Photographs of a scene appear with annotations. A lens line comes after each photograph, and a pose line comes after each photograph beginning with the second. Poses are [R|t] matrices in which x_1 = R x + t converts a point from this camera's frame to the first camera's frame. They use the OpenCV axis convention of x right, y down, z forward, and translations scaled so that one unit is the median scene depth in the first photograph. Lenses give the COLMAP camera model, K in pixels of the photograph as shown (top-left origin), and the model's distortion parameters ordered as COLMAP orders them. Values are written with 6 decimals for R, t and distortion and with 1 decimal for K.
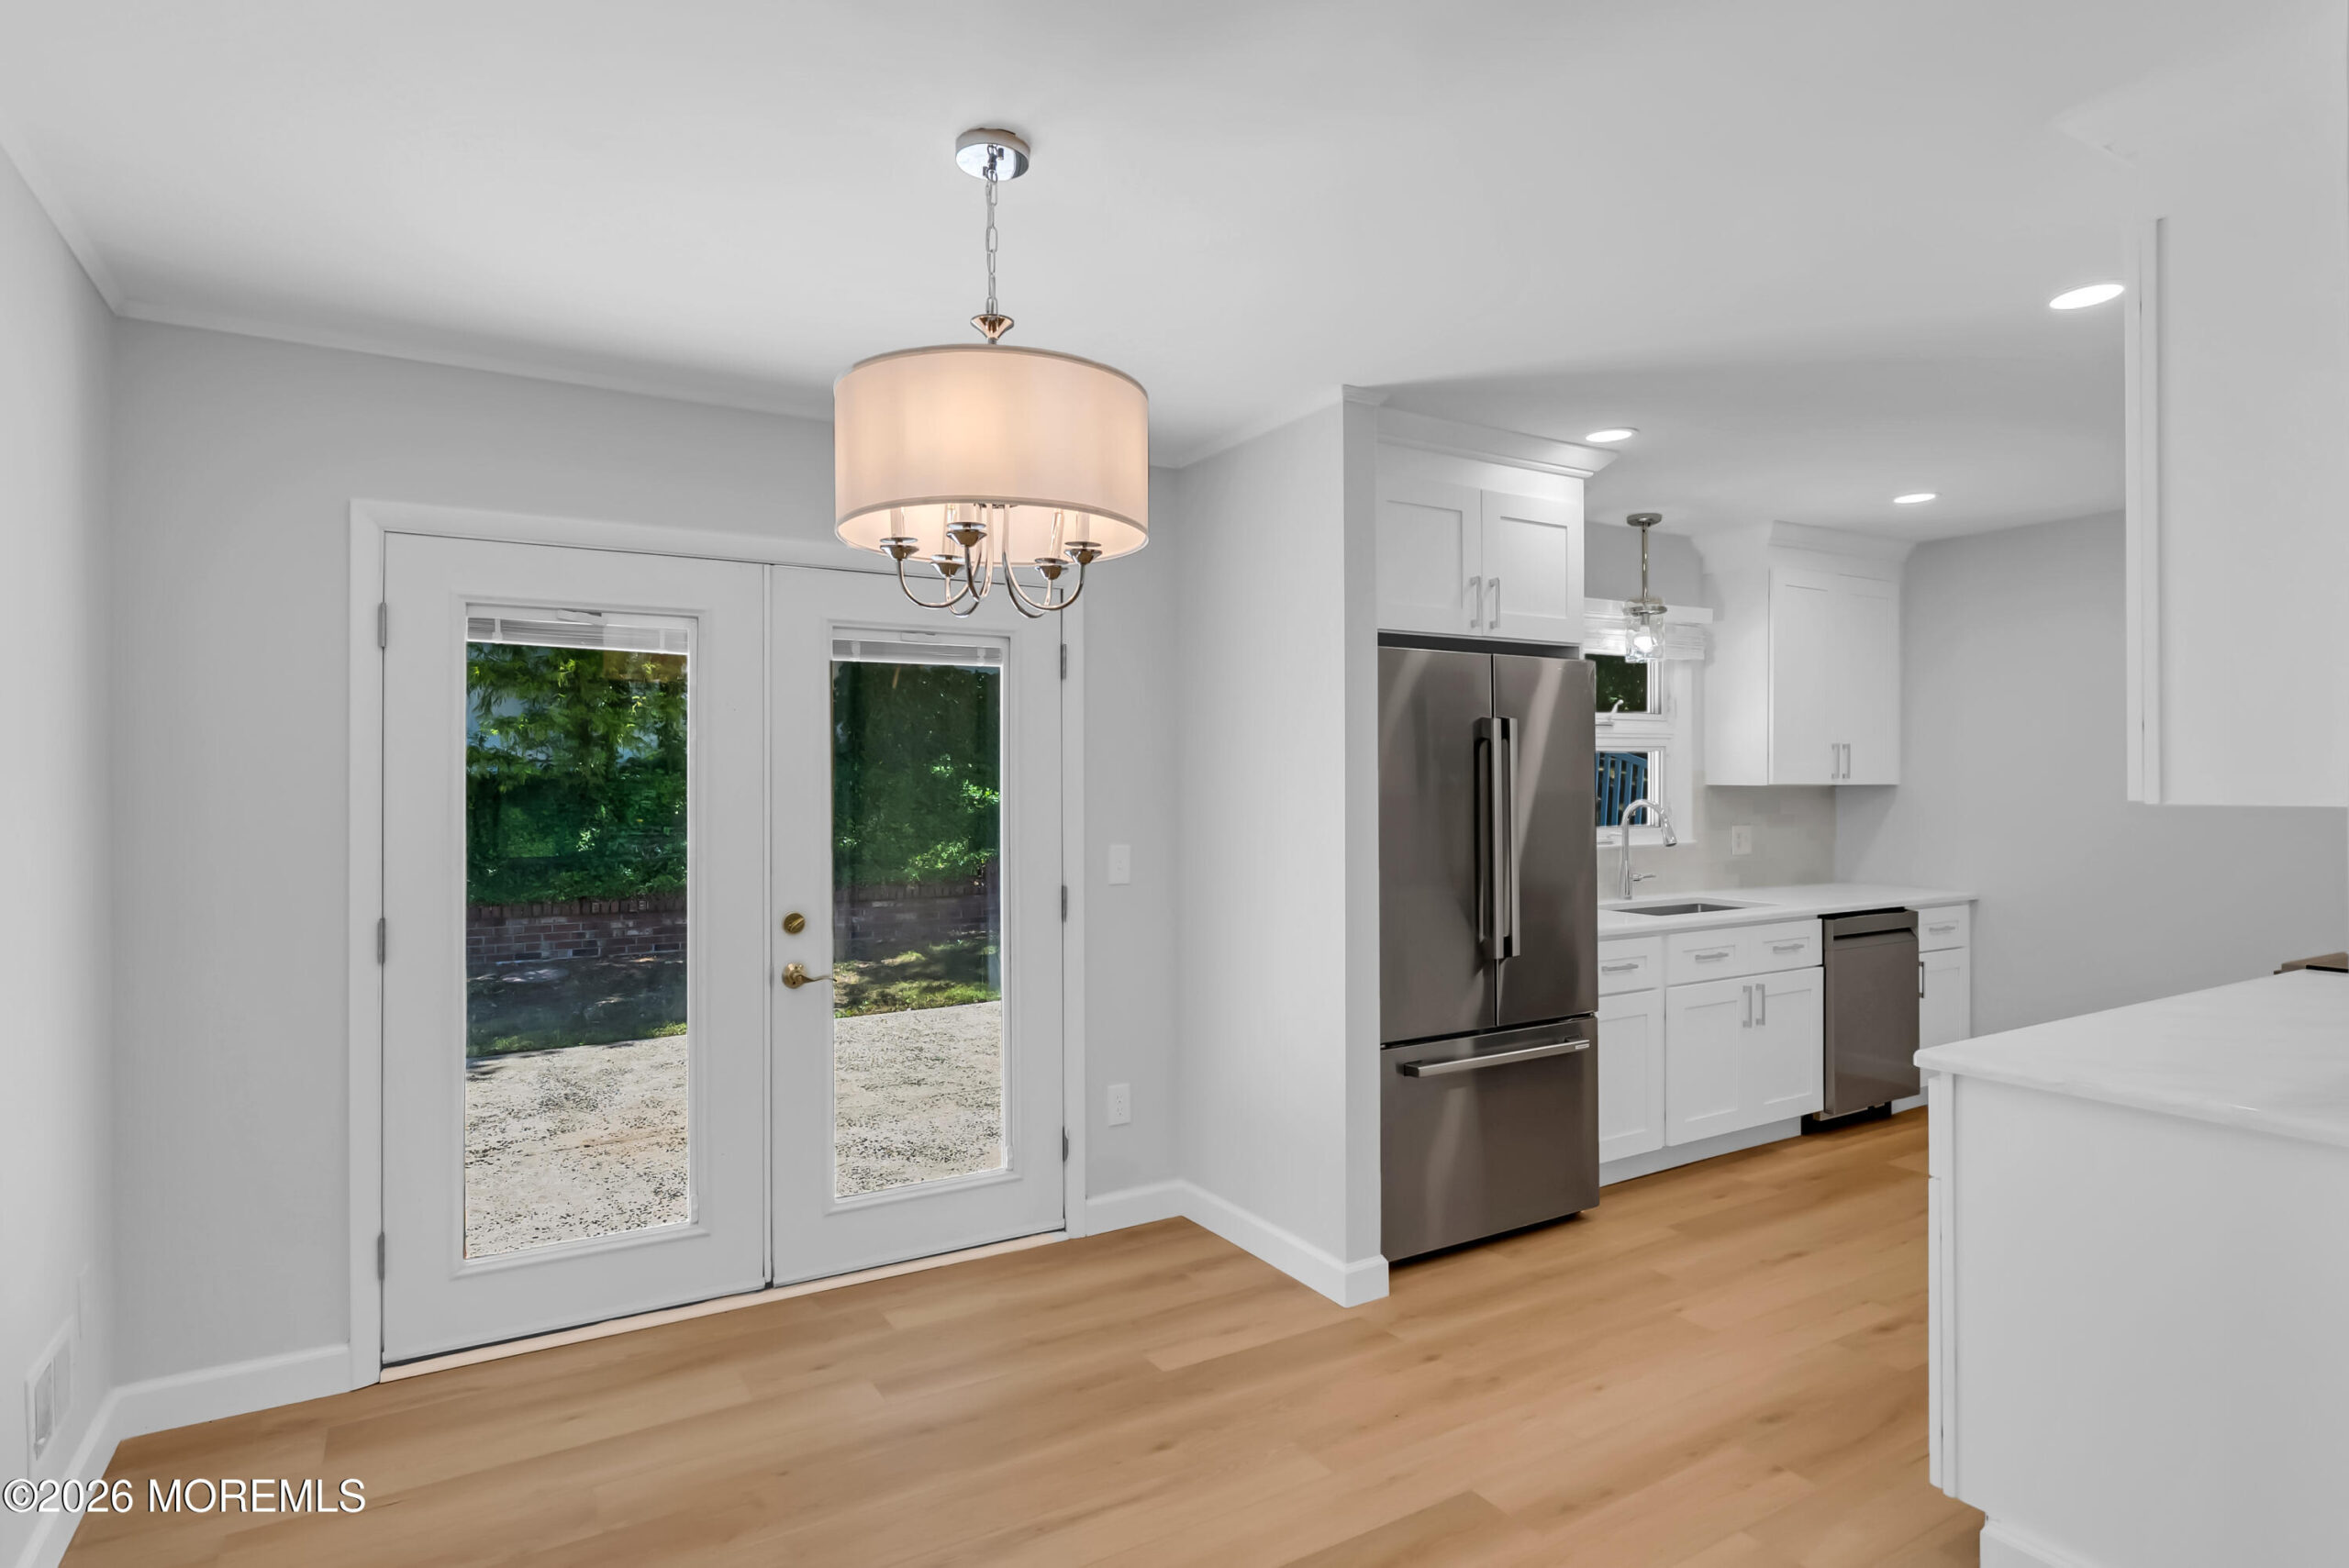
lens RADIAL K [[1254.1, 0, 1174.5], [0, 1254.1, 784.0], [0, 0, 1]] dist [-0.002934, 0.000161]
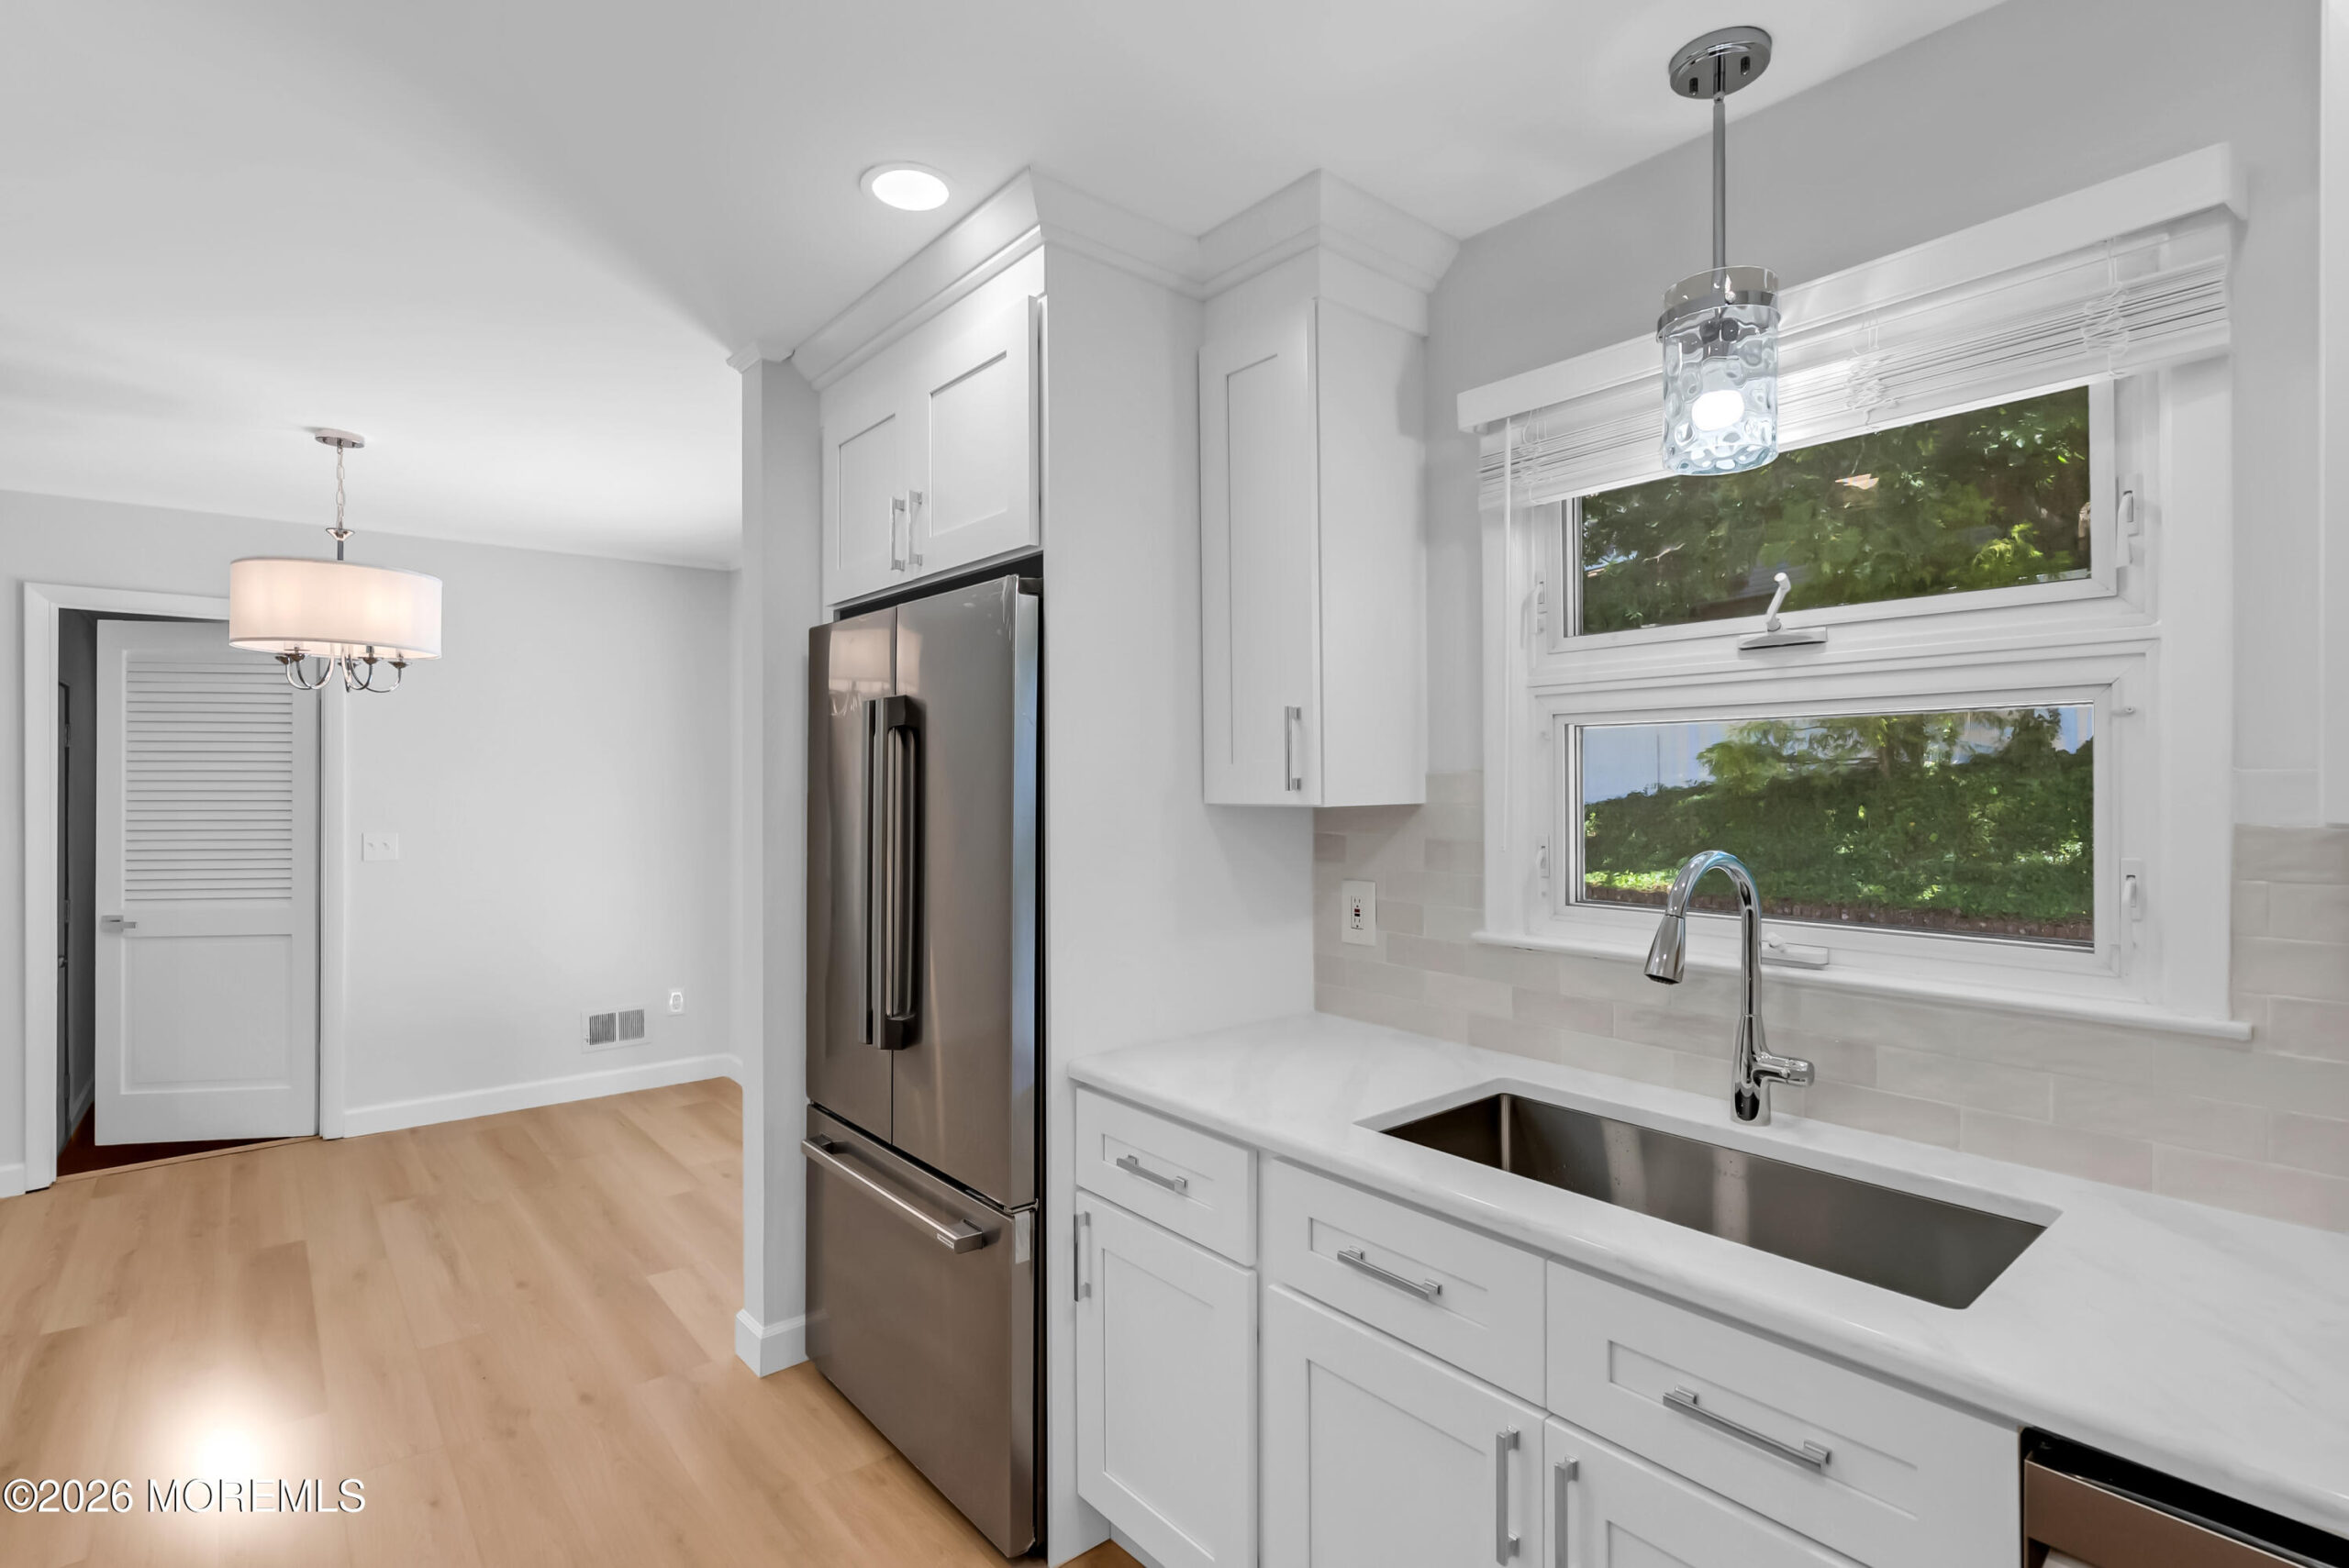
lens RADIAL K [[1112.2, 0, 1174.5], [0, 1112.2, 784.0], [0, 0, 1]] dist [-0.003988, 0.000494]
pose [[0.148489, 0.007363, -0.988887, 0.732619], [0.000302, 0.999972, 0.007490, -0.009460], [0.988914, -0.001411, 0.148482, 0.876996]]
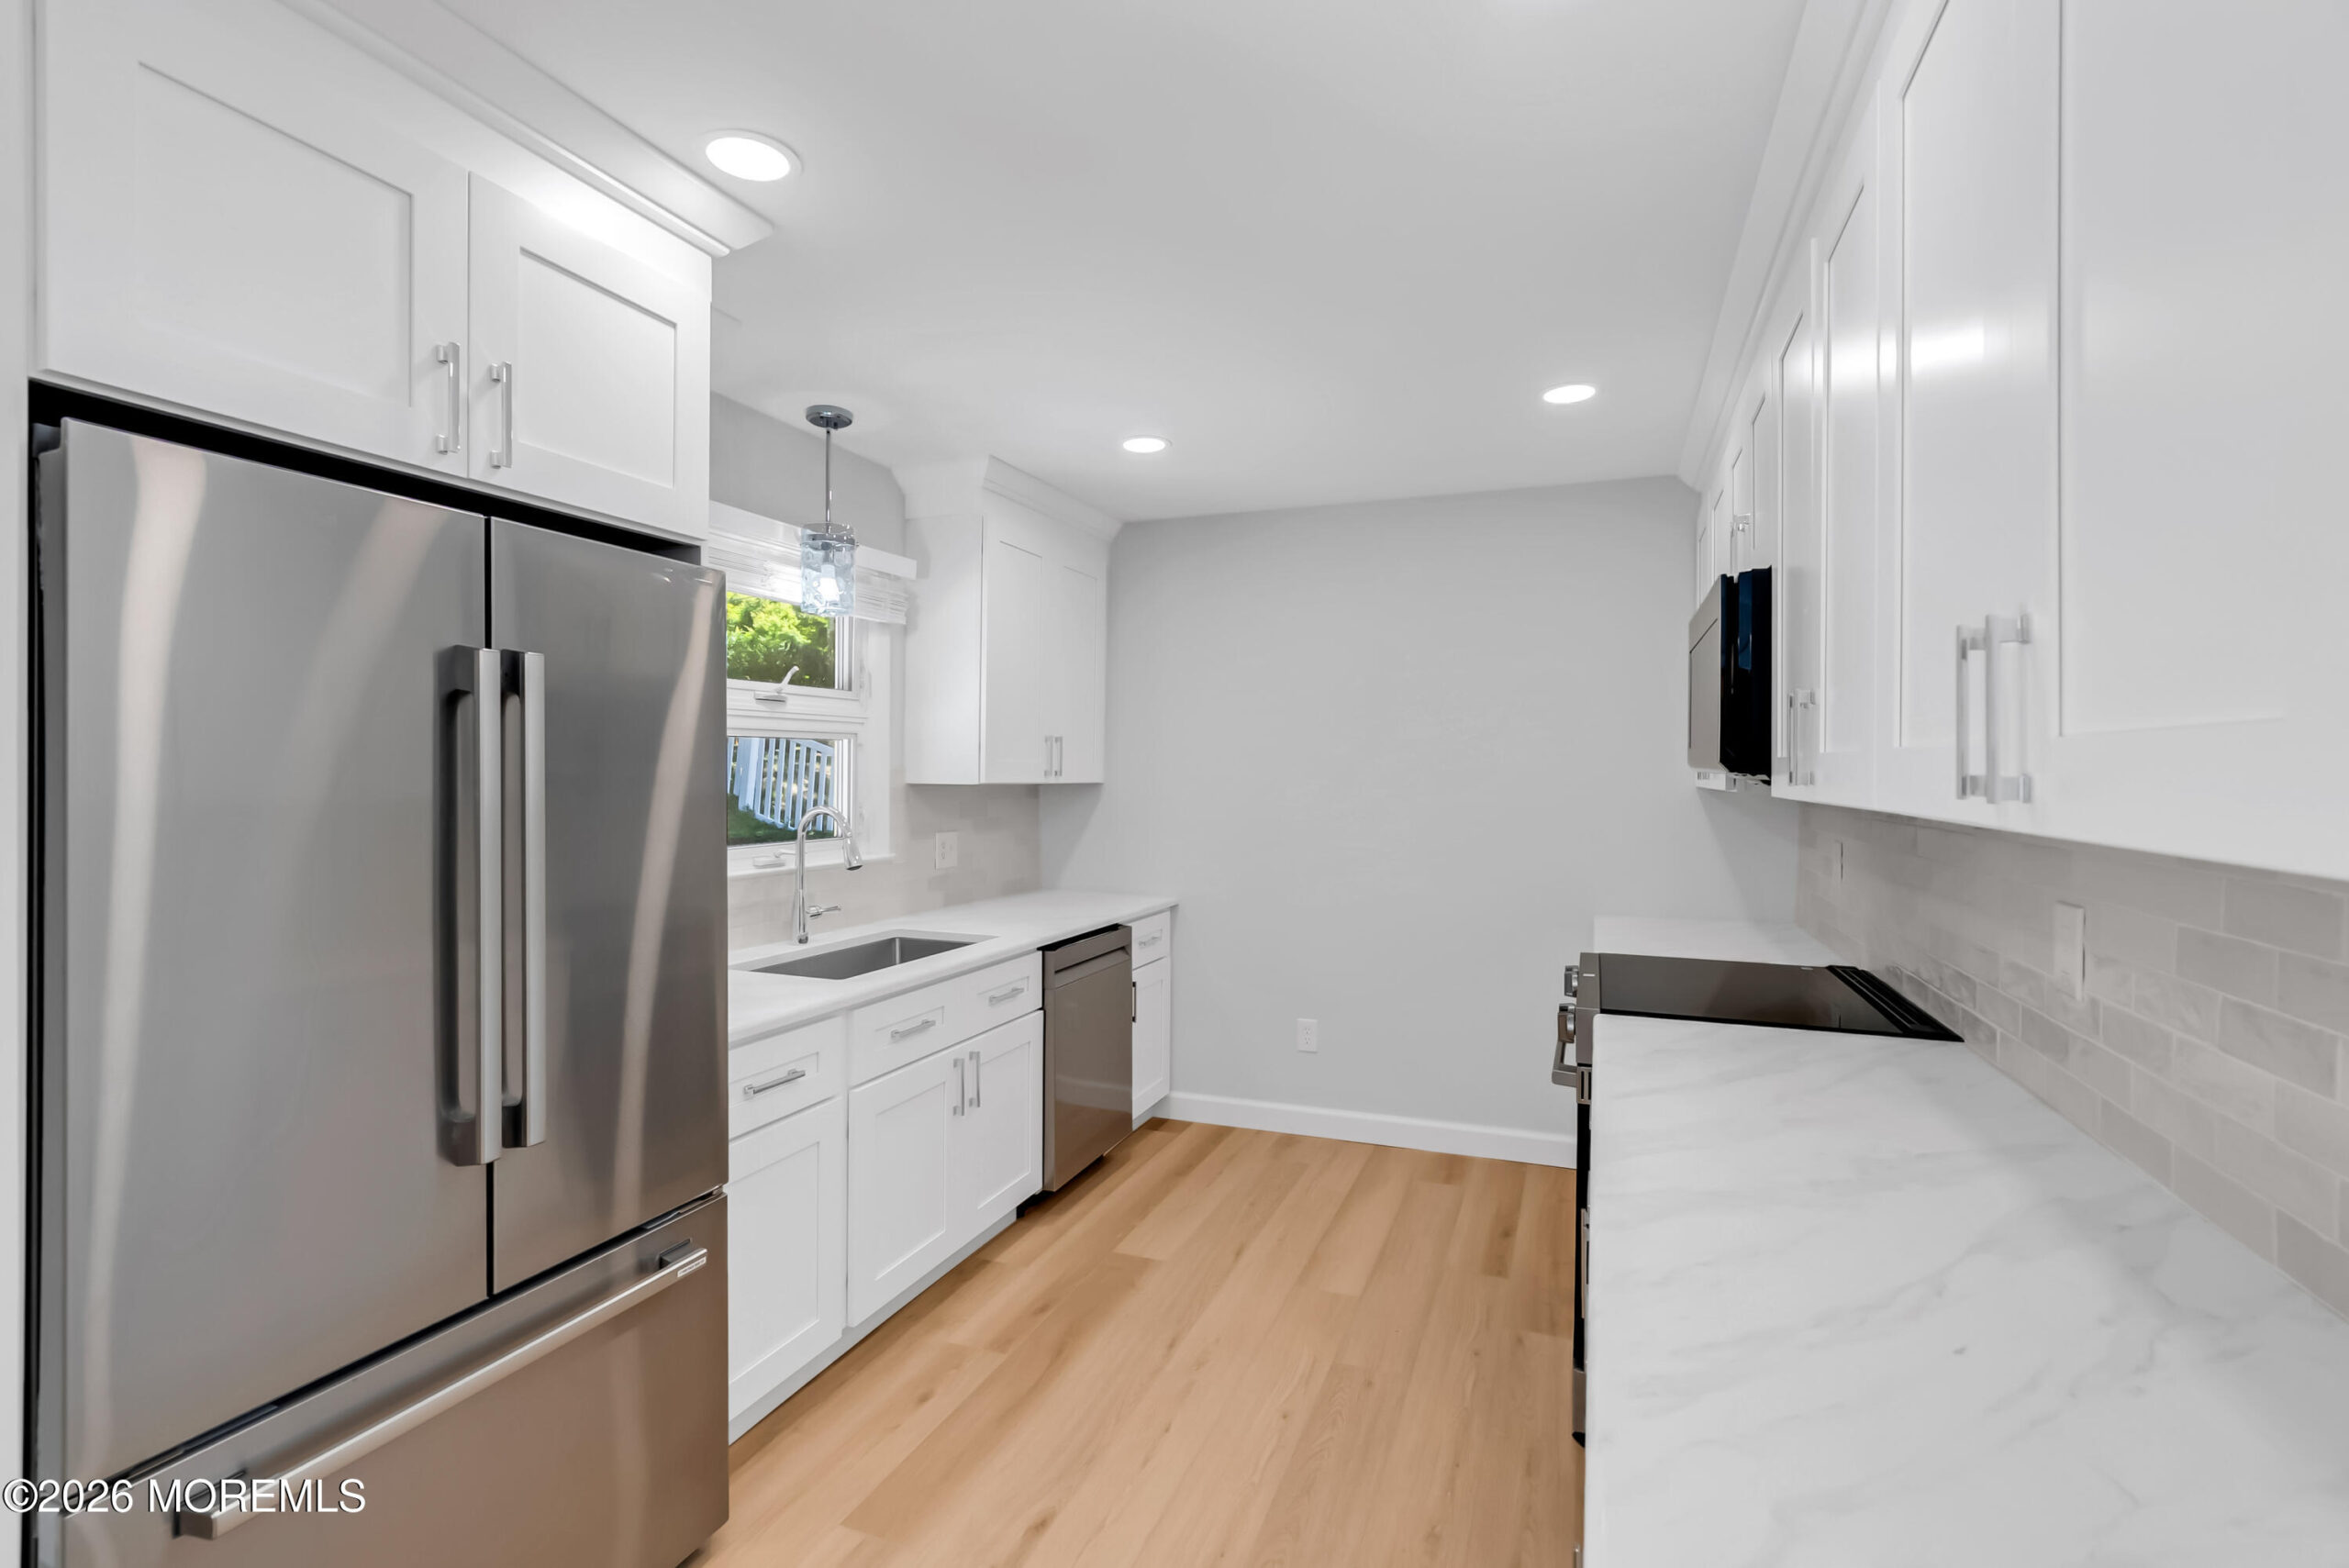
lens RADIAL K [[1066.4, 0, 1176.6], [0, 1066.4, 779.2], [0, 0, 1]] dist [-0.000818, 0.001526]
pose [[0.794937, 0.005367, 0.606668, 0.178075], [-0.008137, 0.999965, 0.001816, -0.005453], [-0.606637, -0.006380, 0.794953, 0.425729]]
